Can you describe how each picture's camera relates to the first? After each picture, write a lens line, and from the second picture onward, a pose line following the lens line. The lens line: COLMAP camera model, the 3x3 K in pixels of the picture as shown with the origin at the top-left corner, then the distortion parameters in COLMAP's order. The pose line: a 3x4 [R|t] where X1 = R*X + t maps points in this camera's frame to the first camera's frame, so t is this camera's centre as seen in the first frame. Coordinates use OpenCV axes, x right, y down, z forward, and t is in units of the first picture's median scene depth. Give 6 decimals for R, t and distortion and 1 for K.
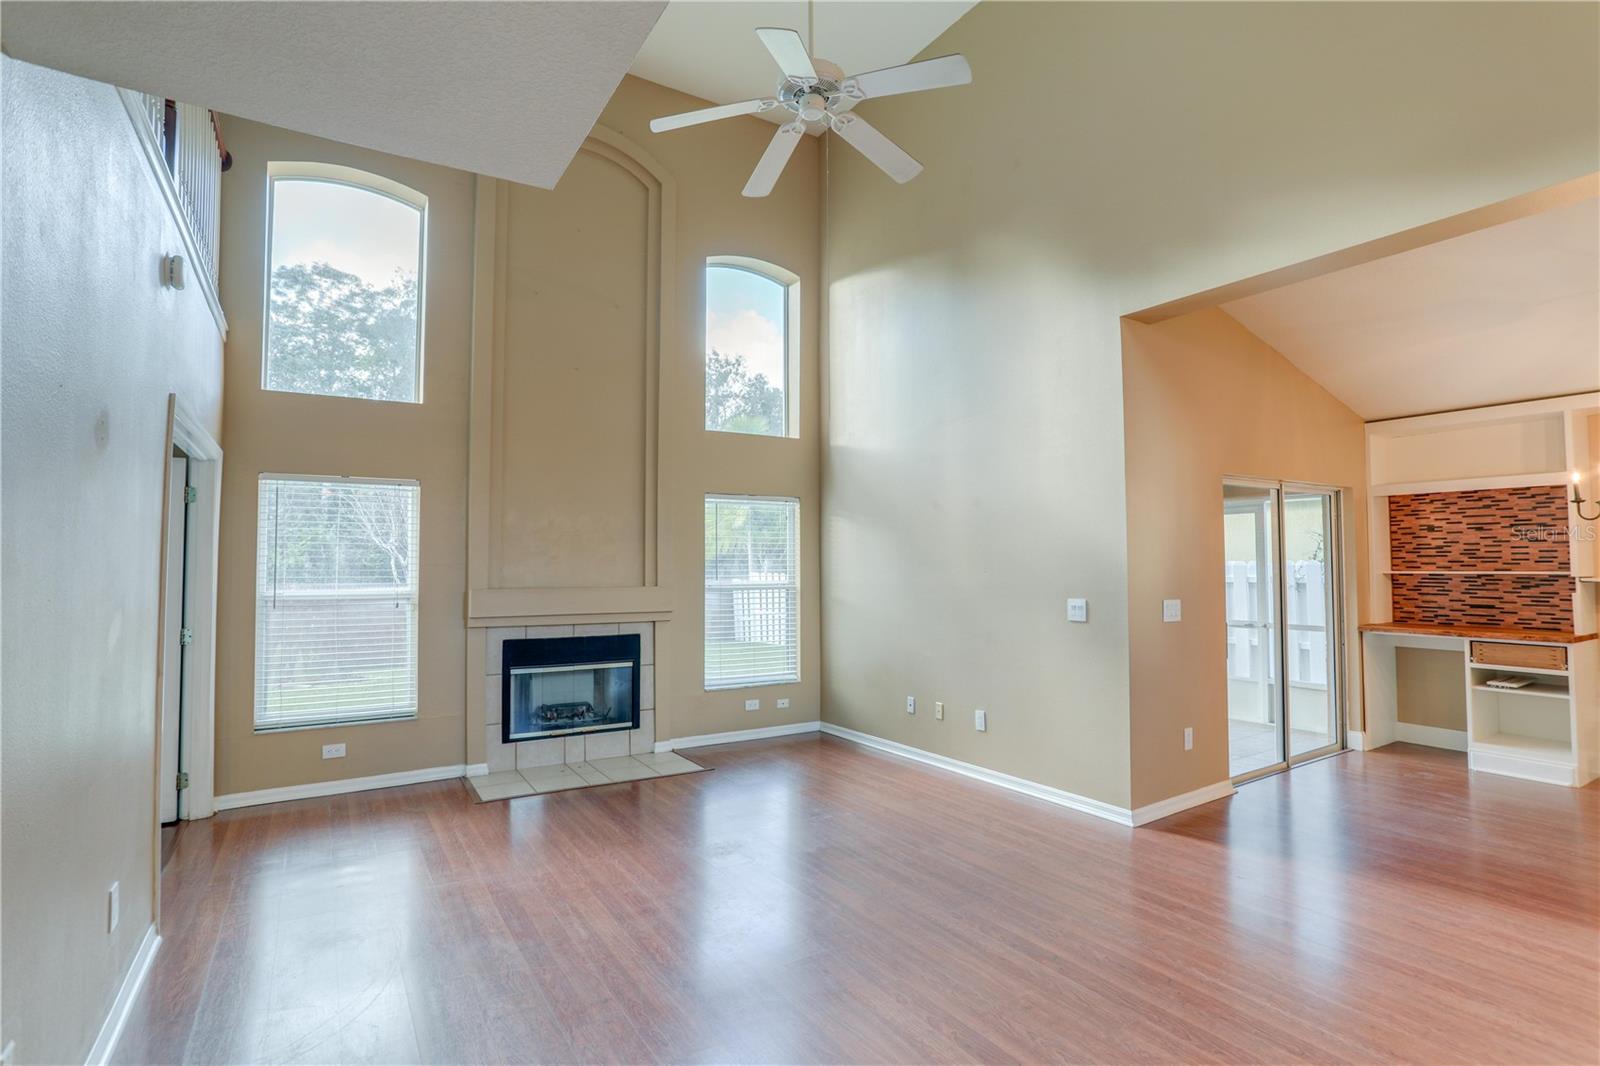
lens RADIAL K [[773.4, 0, 800.0], [0, 773.4, 533.0], [0, 0, 1]] dist [-0.054878, 0.026195]
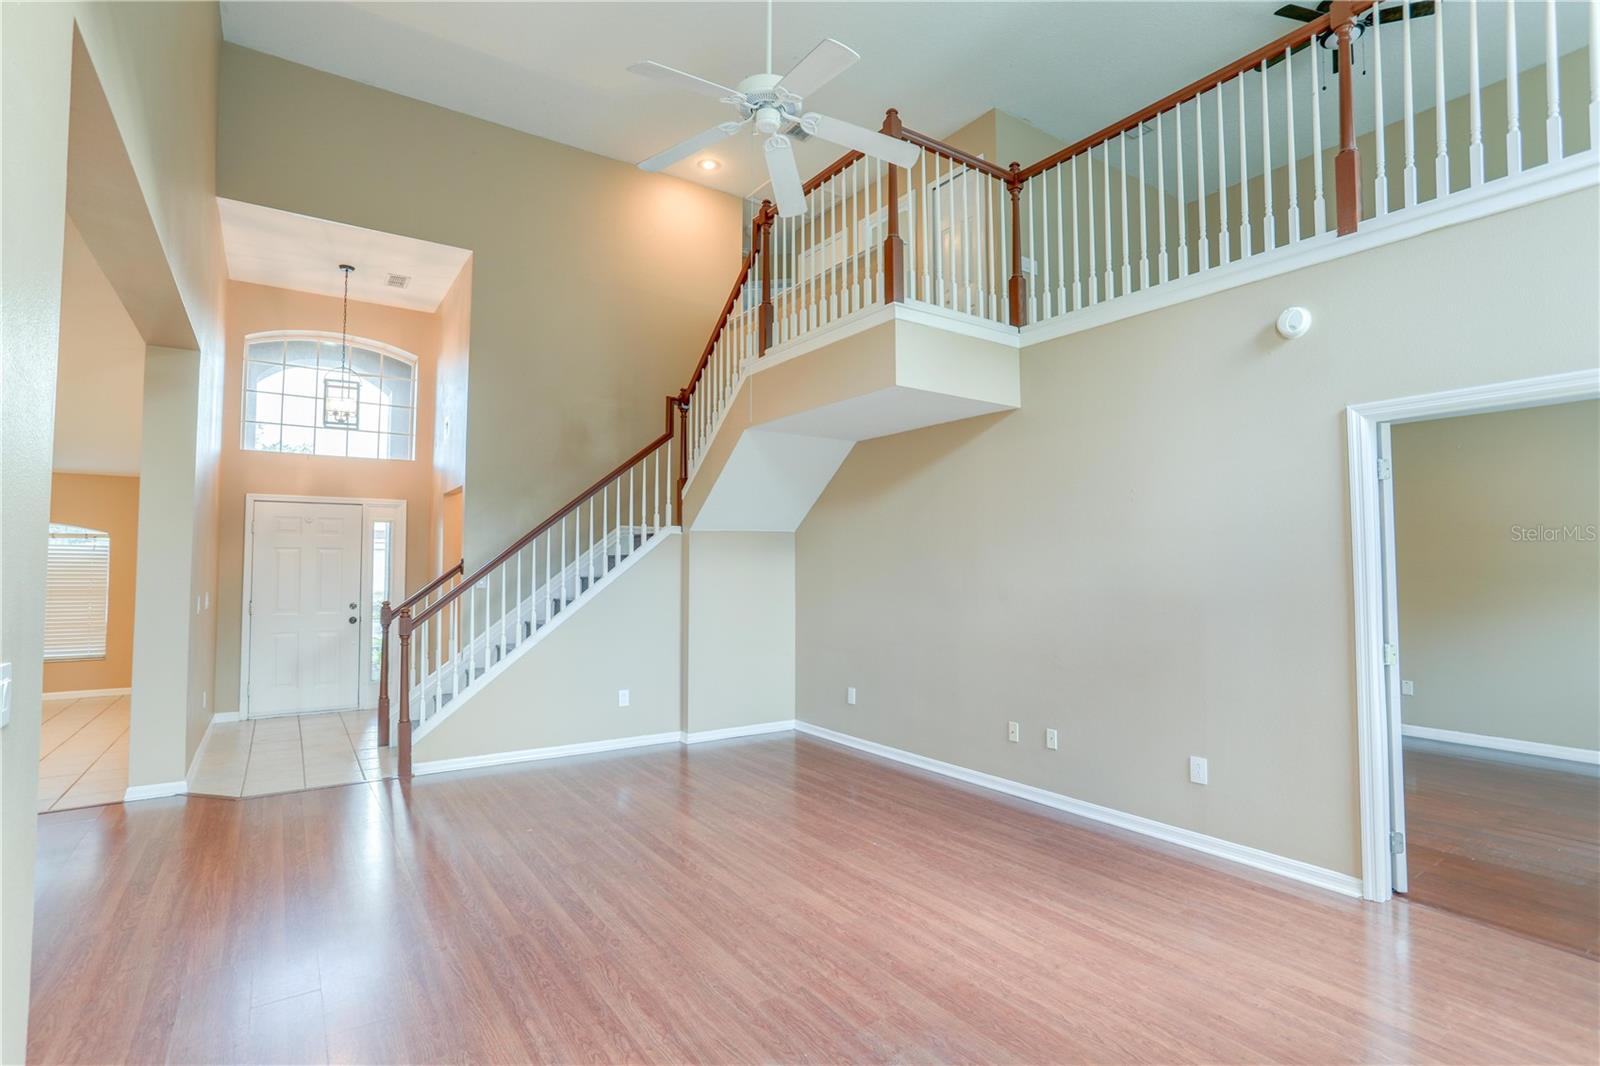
lens RADIAL K [[773.4, 0, 800.0], [0, 773.4, 533.0], [0, 0, 1]] dist [-0.054878, 0.026195]
pose [[-0.999305, 0.003527, -0.037119, 0.008974], [0.006505, 0.996740, -0.080417, 0.055685], [0.036715, -0.080602, -0.996070, 1.368304]]
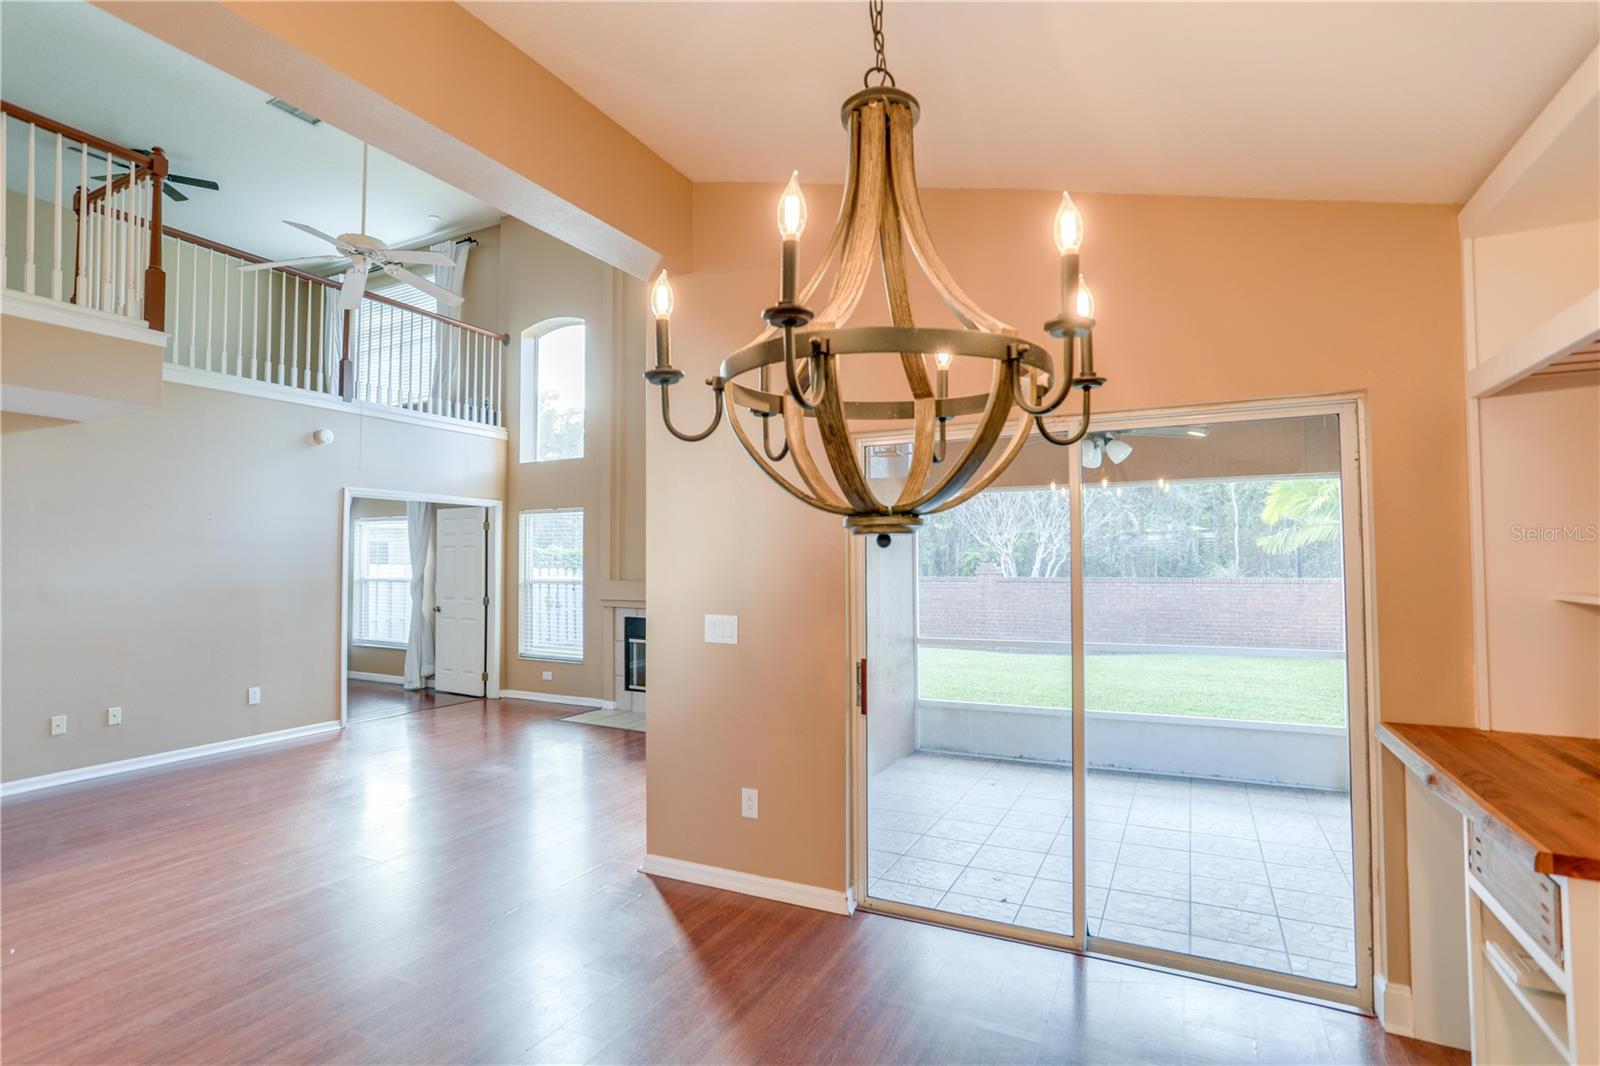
lens RADIAL K [[773.4, 0, 800.0], [0, 773.4, 533.0], [0, 0, 1]] dist [-0.054878, 0.026195]
pose [[0.515493, -0.027448, -0.856454, 1.190246], [0.034493, 0.999341, -0.011267, 0.015521], [0.856199, -0.023734, 0.516100, 0.660280]]
